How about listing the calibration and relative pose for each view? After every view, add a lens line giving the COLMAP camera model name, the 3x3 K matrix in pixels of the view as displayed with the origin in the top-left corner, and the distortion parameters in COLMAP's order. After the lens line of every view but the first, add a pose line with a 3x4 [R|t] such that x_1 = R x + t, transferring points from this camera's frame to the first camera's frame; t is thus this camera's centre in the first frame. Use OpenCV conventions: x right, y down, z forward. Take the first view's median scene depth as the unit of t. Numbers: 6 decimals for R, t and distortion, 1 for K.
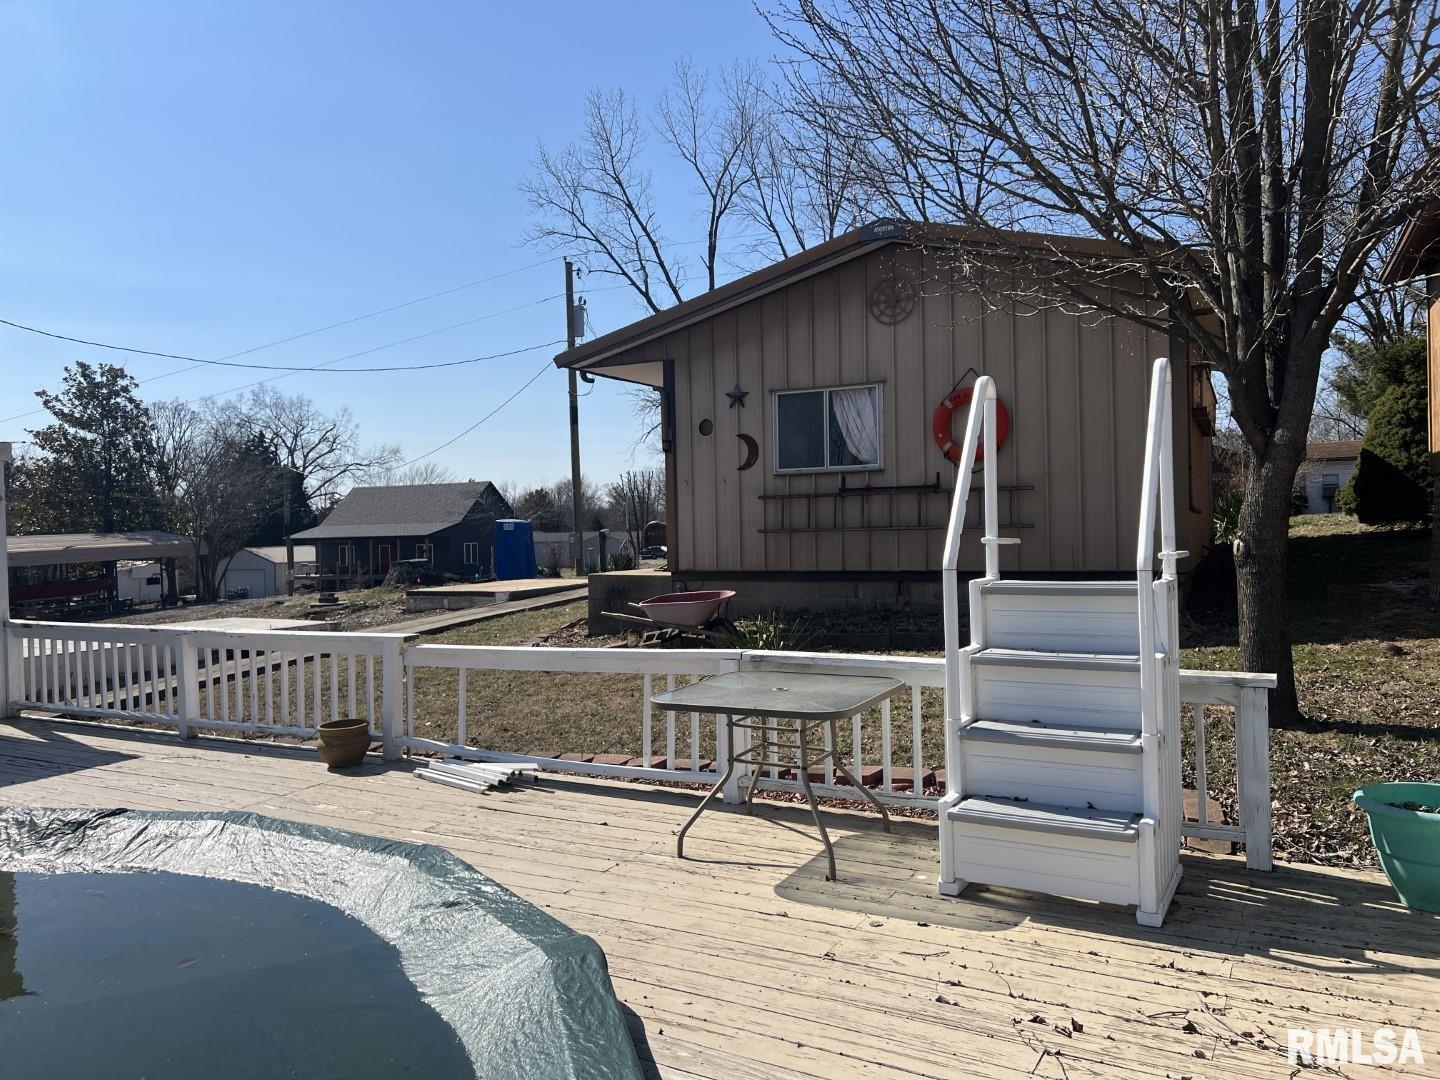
lens RADIAL K [[1073.4, 0, 719.0], [0, 1073.4, 524.4], [0, 0, 1]] dist [0.057863, -0.066007]
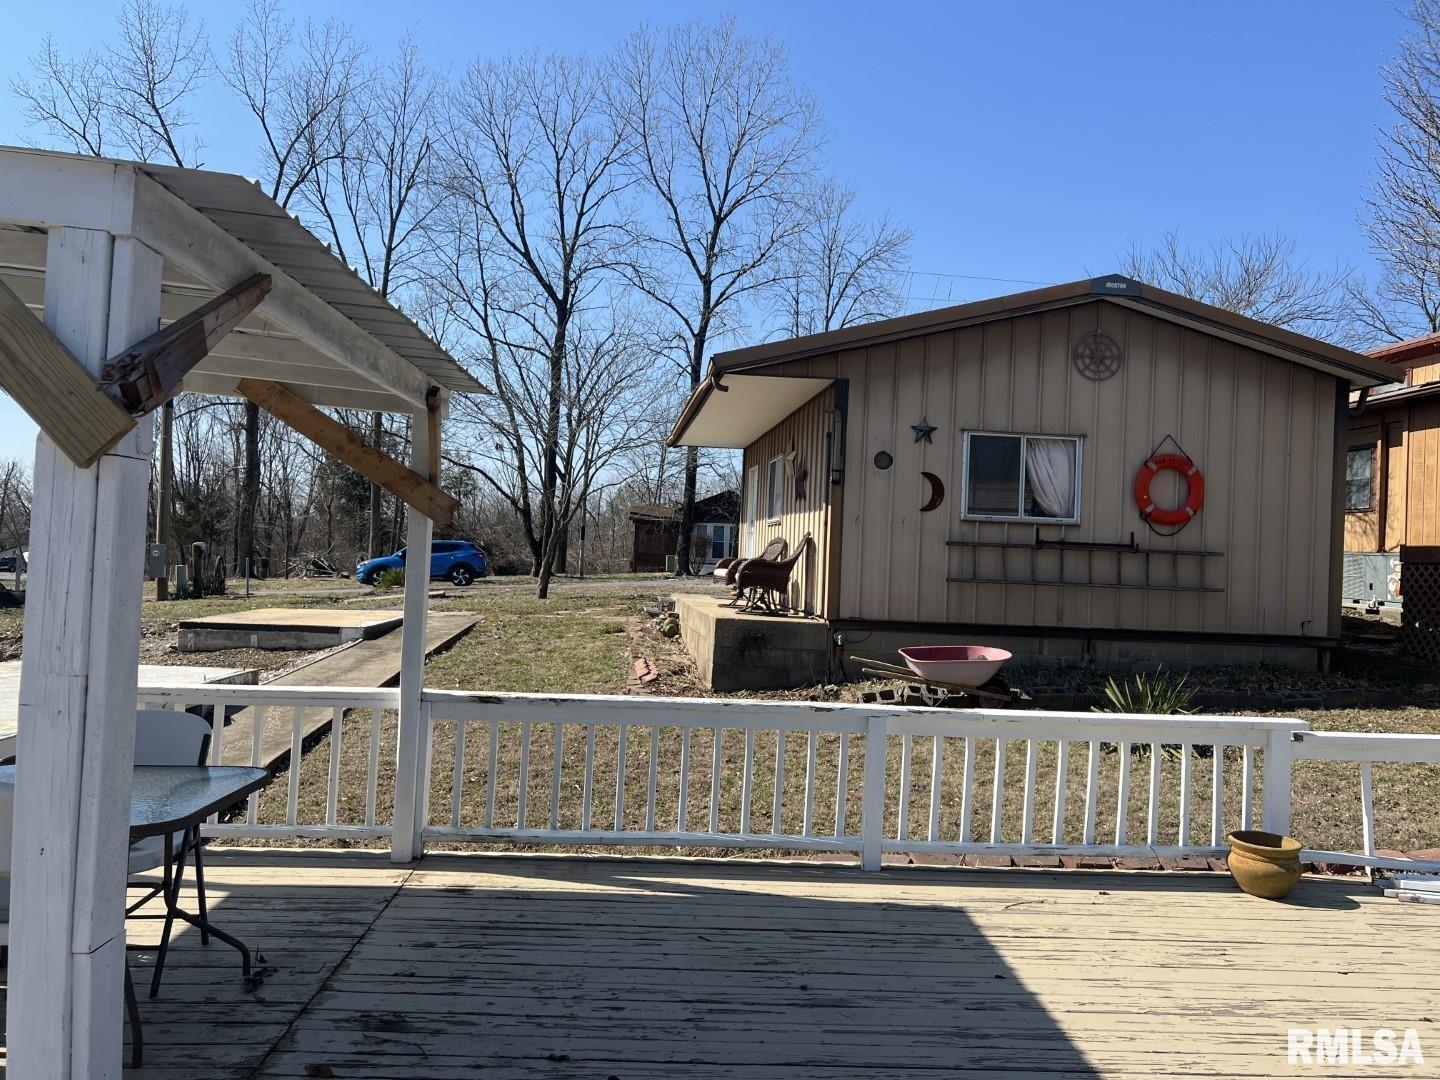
lens RADIAL K [[1086.9, 0, 720.0], [0, 1086.9, 540.0], [0, 0, 1]] dist [0.000347, 0.000608]
pose [[0.846595, 0.066580, 0.528056, -0.633593], [-0.059747, 0.997762, -0.030015, 0.012139], [-0.528873, -0.006139, 0.848679, 0.318414]]
